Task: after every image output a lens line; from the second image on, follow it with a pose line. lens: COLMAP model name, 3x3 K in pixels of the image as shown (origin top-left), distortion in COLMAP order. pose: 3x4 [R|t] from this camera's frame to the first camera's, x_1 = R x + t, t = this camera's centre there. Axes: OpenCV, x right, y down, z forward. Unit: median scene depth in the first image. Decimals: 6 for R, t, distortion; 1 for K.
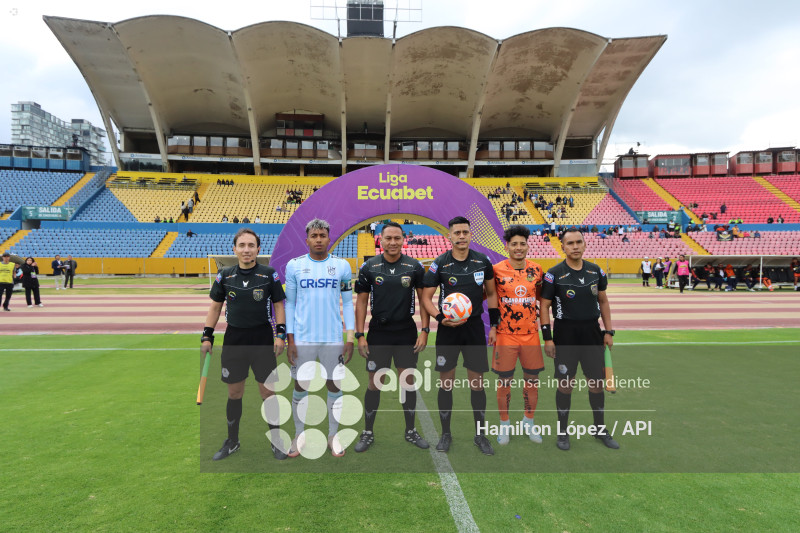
lens RADIAL K [[5335.9, 0, 400.0], [0, 5335.9, 266.5], [0, 0, 1]] dist [-1.011118, 16.394526]
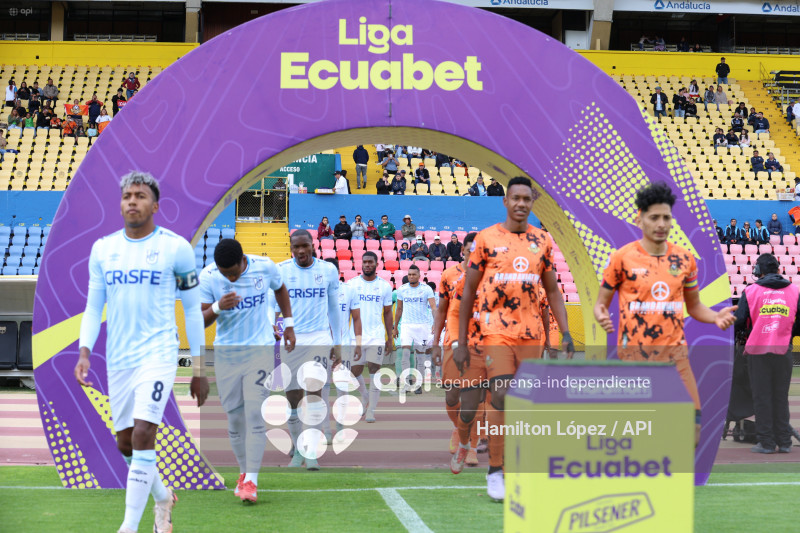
lens RADIAL K [[5335.9, 0, 400.0], [0, 5335.9, 266.5], [0, 0, 1]] dist [-1.011118, 16.394526]
pose [[0.999748, 0.021899, -0.004898, 0.002589], [-0.021710, 0.999120, 0.035888, -0.013670], [0.005680, -0.035772, 0.999344, 0.626204]]
